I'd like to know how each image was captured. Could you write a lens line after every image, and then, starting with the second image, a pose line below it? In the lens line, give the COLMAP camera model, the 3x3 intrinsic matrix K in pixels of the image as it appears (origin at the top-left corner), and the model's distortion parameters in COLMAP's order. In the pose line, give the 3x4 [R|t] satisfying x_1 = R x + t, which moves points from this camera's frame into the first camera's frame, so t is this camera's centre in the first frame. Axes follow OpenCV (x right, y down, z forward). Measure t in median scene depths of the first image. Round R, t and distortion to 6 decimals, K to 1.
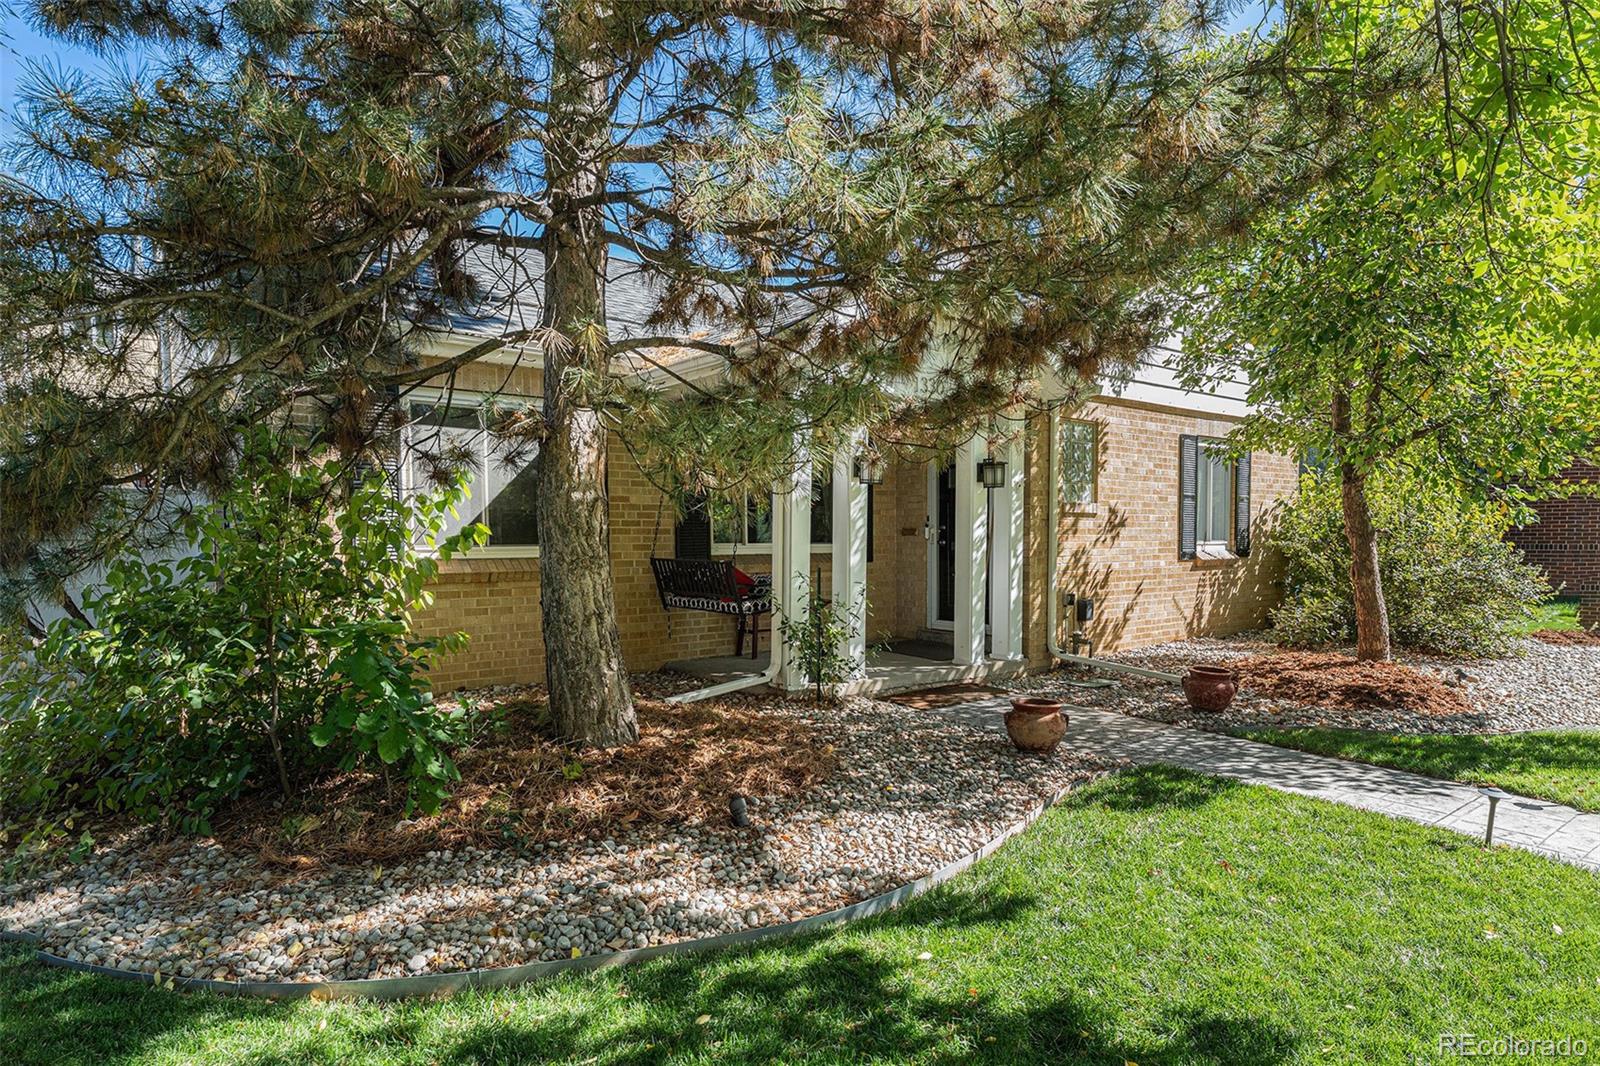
lens RADIAL K [[919.2, 0, 799.1], [0, 919.2, 532.7], [0, 0, 1]] dist [0.000089, -0.000825]
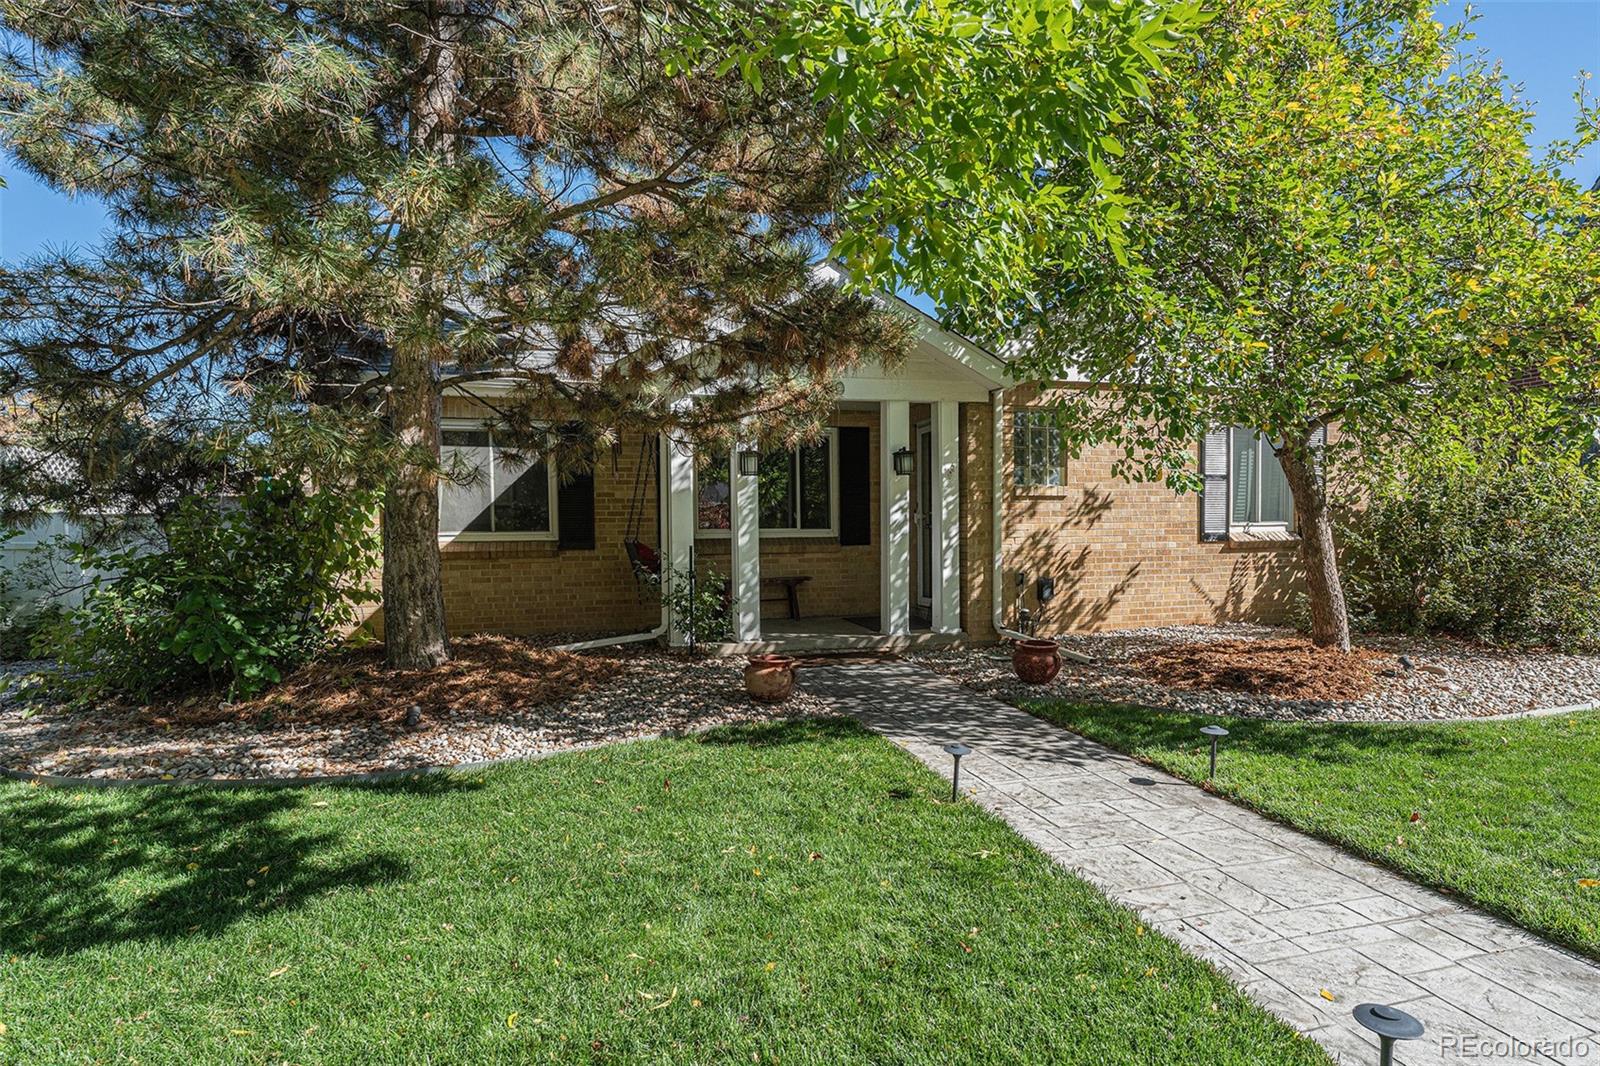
lens RADIAL K [[828.5, 0, 801.5], [0, 828.5, 535.2], [0, 0, 1]] dist [-0.002917, 0.000903]
pose [[0.925502, -0.011181, -0.378577, 0.442252], [0.013689, 0.999899, 0.003934, 0.016228], [0.378495, -0.008824, 0.925561, 0.032182]]
